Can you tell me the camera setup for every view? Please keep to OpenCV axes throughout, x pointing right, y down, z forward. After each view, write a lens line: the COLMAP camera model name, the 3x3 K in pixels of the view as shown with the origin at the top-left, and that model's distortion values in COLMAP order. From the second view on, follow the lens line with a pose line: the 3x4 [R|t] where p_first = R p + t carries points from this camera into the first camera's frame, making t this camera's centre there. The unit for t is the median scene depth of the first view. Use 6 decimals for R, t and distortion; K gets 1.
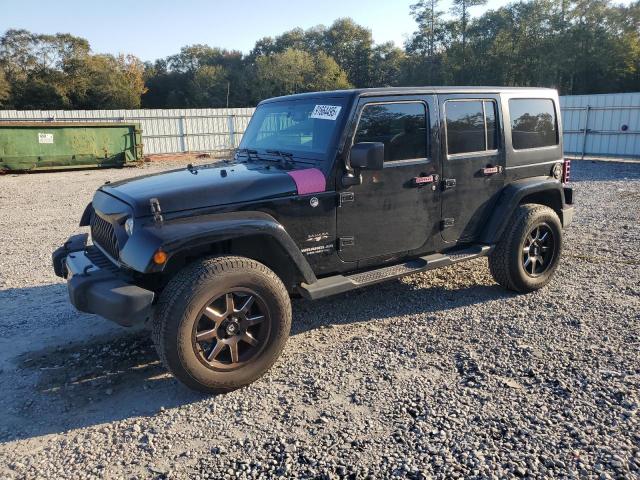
lens RADIAL K [[496.2, 0, 317.9], [0, 496.2, 236.4], [0, 0, 1]] dist [0.014352, 0.011183]
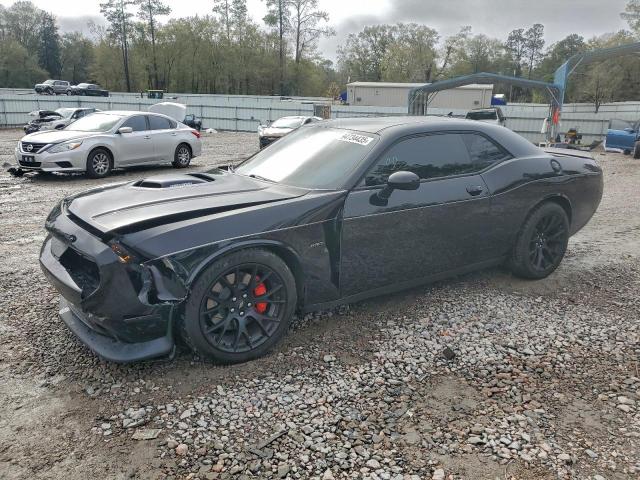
lens RADIAL K [[496.2, 0, 319.2], [0, 496.2, 227.8], [0, 0, 1]] dist [0.014352, 0.011183]
pose [[0.826979, -0.096339, 0.553917, -0.073645], [0.093398, 0.995061, 0.033625, 0.040490], [-0.554420, 0.023927, 0.831893, -0.179629]]
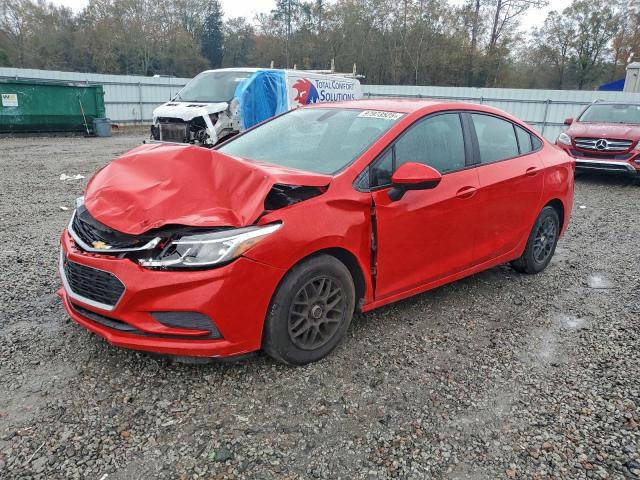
lens RADIAL K [[496.2, 0, 315.2], [0, 496.2, 239.7], [0, 0, 1]] dist [0.014352, 0.011183]
pose [[0.950239, -0.032264, 0.309847, -0.045629], [0.017125, 0.998528, 0.051455, 0.000326], [-0.311051, -0.043589, 0.949393, 0.003989]]
